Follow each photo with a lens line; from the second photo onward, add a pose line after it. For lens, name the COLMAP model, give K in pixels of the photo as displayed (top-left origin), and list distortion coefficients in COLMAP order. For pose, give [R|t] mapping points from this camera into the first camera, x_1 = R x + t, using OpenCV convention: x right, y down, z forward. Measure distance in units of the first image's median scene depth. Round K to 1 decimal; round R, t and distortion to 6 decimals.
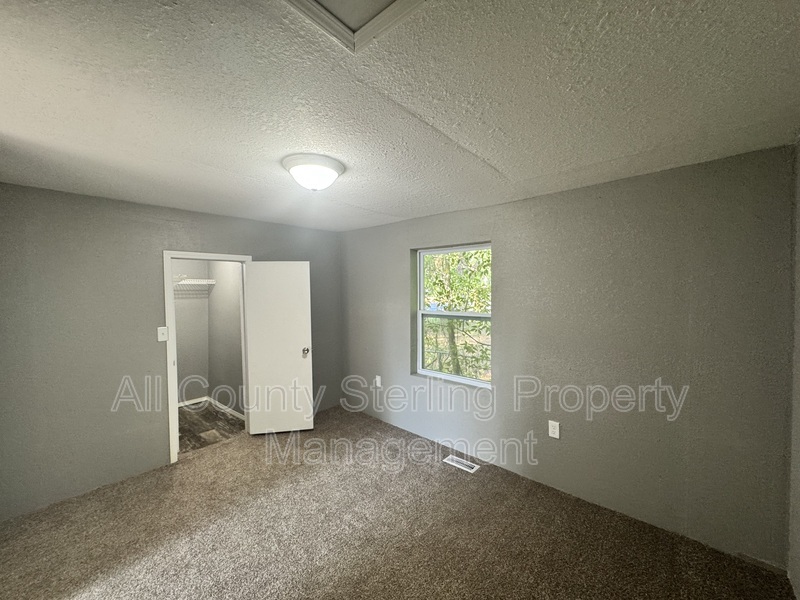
lens RADIAL K [[317.8, 0, 401.2], [0, 317.8, 296.9], [0, 0, 1]] dist [-0.003475, -0.000217]
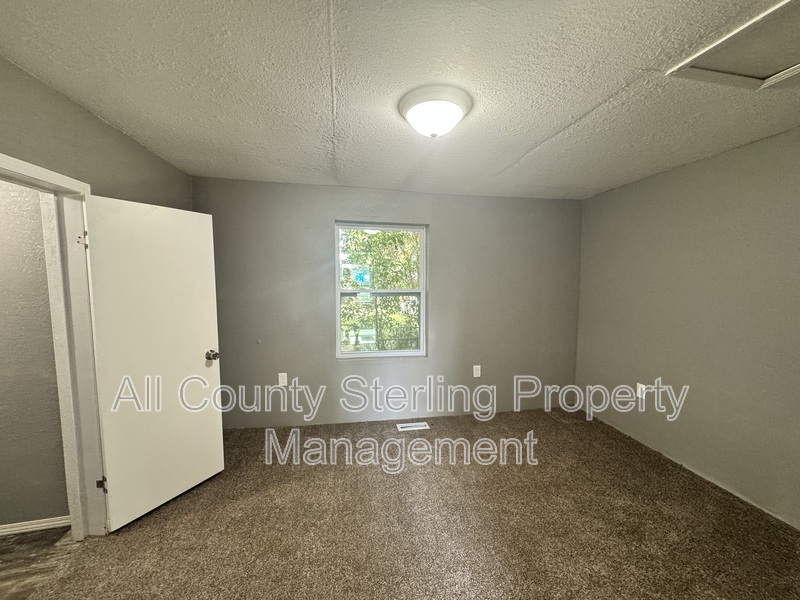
lens RADIAL K [[317.8, 0, 401.7], [0, 317.8, 298.8], [0, 0, 1]] dist [-0.003475, -0.000217]
pose [[0.612344, -0.040262, 0.789565, -0.570896], [0.007471, 0.998953, 0.045144, 0.030704], [-0.790556, -0.021745, 0.612004, 0.312049]]
